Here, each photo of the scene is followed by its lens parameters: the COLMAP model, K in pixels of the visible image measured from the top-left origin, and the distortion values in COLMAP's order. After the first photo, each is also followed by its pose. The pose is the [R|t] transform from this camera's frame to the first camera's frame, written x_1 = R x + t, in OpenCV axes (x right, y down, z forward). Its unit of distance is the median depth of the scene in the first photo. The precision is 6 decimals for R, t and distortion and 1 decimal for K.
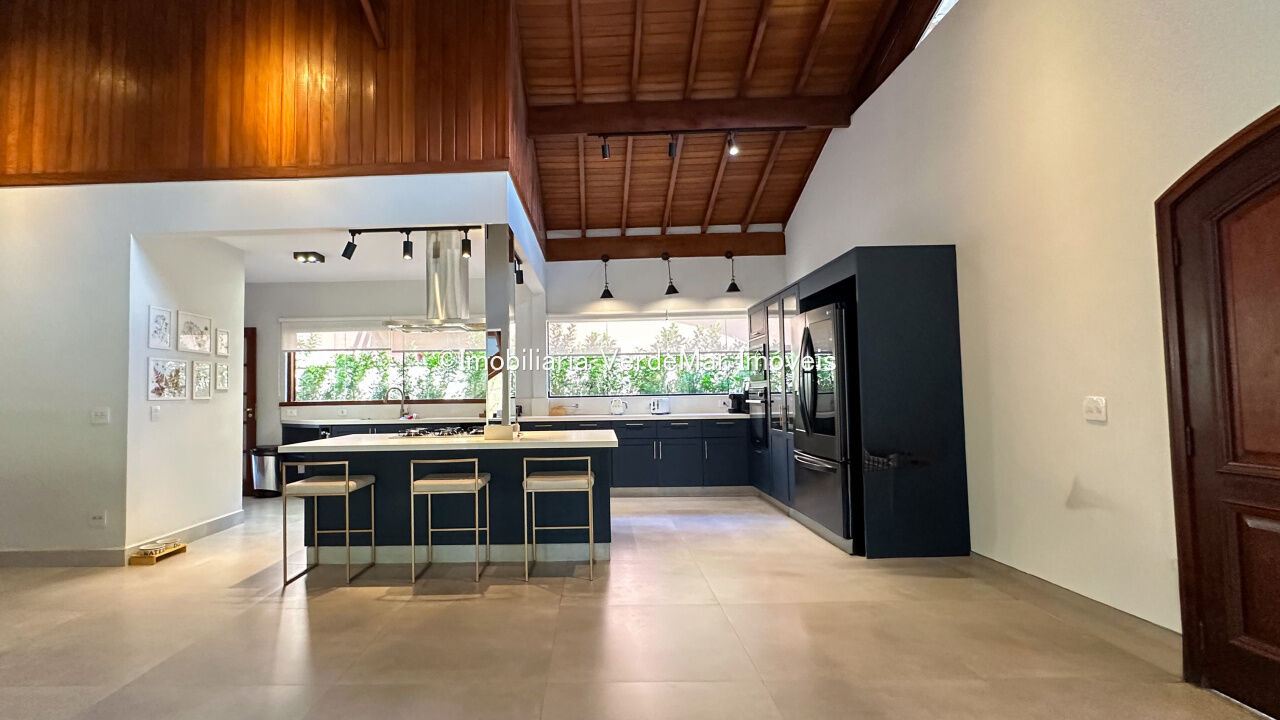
lens RADIAL K [[608.3, 0, 582.4], [0, 608.3, 364.1], [0, 0, 1]] dist [-0.001016, 0.000035]
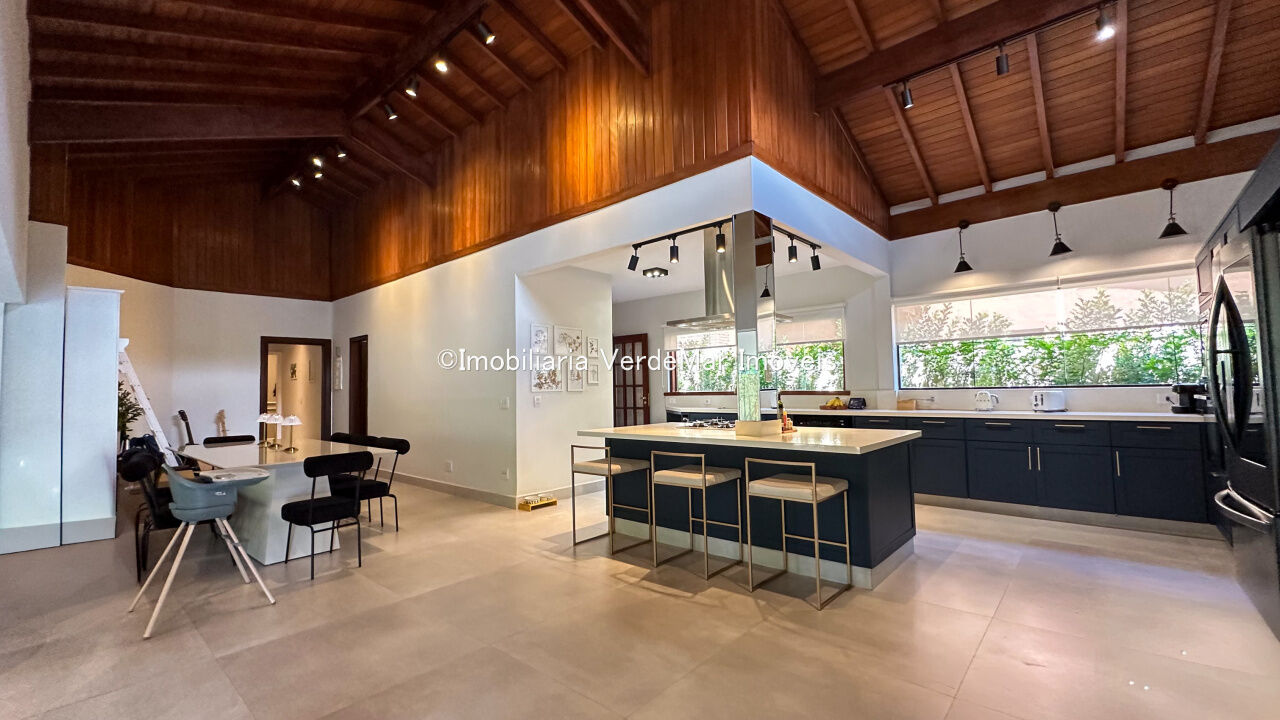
lens RADIAL K [[528.2, 0, 640.0], [0, 528.2, 360.0], [0, 0, 1]] dist [-0.002360, 0.000055]
pose [[0.762921, -0.032794, -0.645660, 0.240167], [0.037121, 0.999287, -0.006894, 0.003199], [0.645426, -0.018708, 0.763594, 0.221767]]
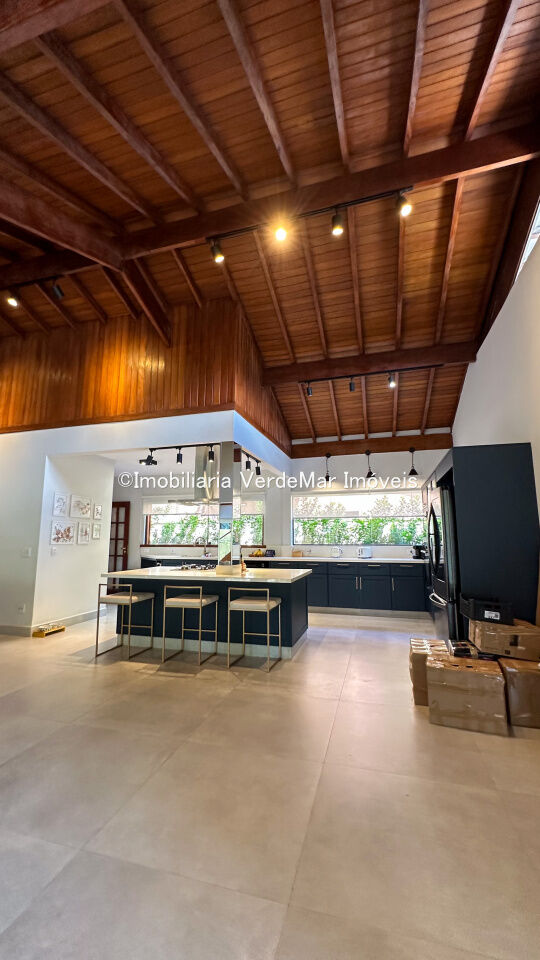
lens RADIAL K [[385.3, 0, 270.0], [0, 385.3, 480.0], [0, 0, 1]] dist [-0.001805, 0.000673]
pose [[0.967848, -0.021471, -0.250618, 0.208125], [-0.003455, 0.995122, -0.098596, -0.020031], [0.251513, 0.096292, 0.963052, 0.025443]]
